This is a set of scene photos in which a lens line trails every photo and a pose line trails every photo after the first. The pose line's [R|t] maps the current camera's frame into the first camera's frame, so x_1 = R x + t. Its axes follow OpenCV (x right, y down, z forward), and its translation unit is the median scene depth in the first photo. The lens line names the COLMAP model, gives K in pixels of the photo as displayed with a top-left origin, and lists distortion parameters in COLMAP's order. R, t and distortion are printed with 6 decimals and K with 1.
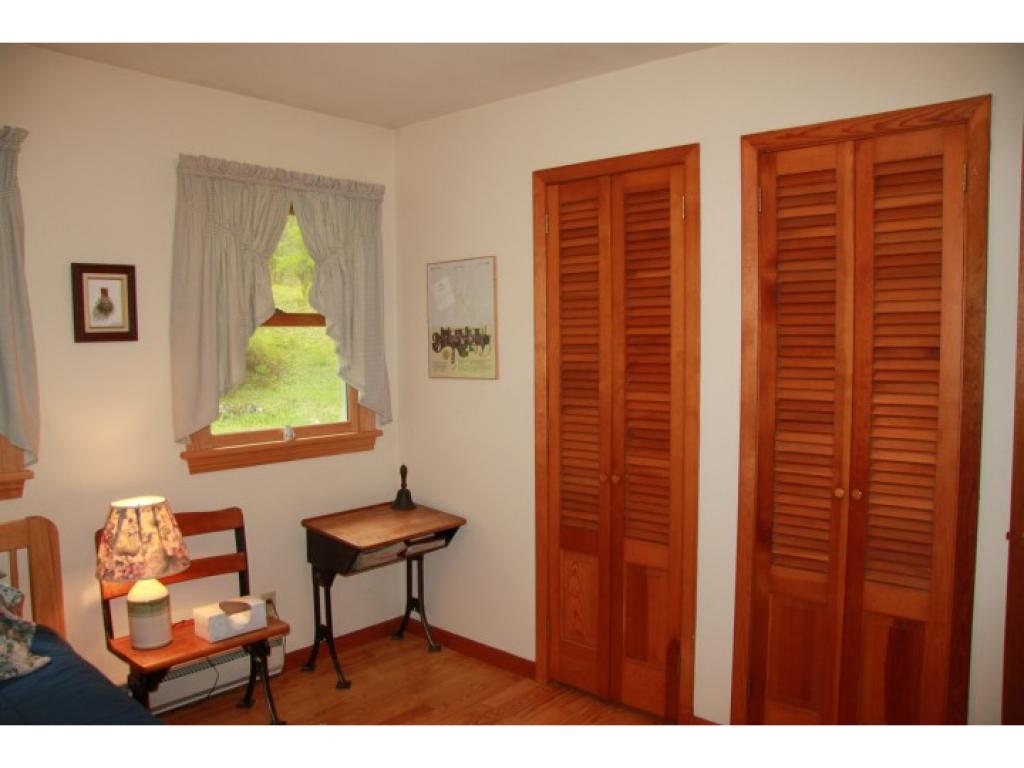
lens RADIAL K [[791.2, 0, 512.5], [0, 791.2, 393.0], [0, 0, 1]] dist [-0.166627, 0.130548]
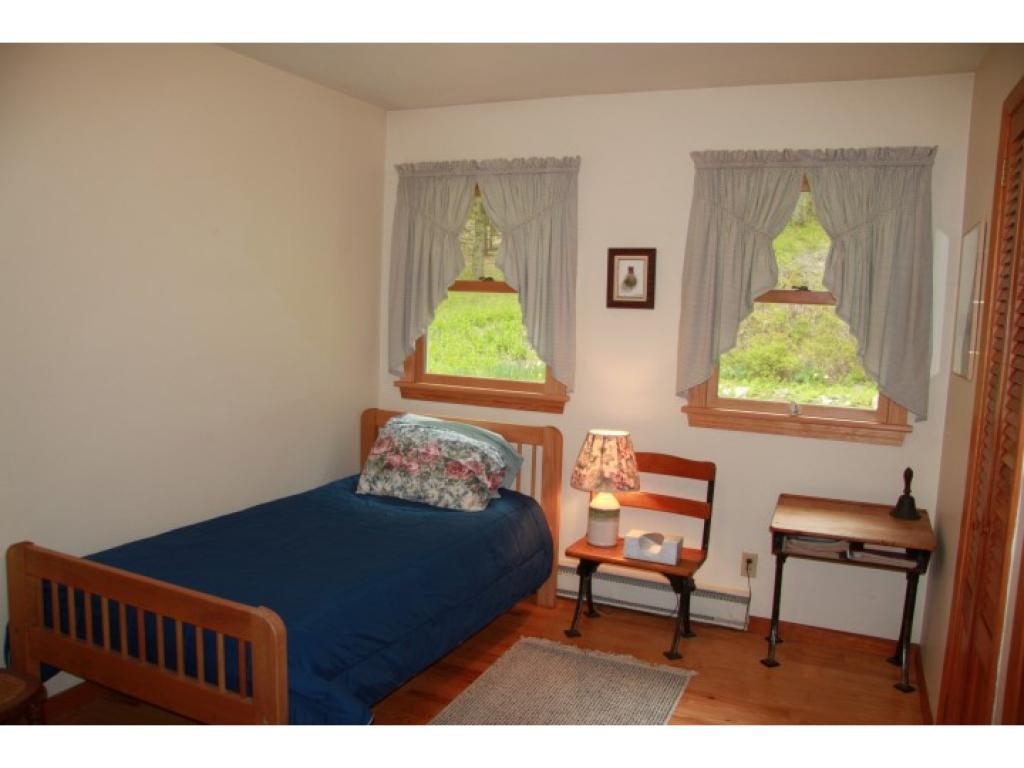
lens RADIAL K [[791.2, 0, 512.5], [0, 791.2, 393.0], [0, 0, 1]] dist [-0.166627, 0.130548]
pose [[0.291867, 0.127821, -0.947879, 0.676375], [-0.105907, 0.989255, 0.100789, -0.038408], [0.950577, 0.070970, 0.302268, 0.413868]]
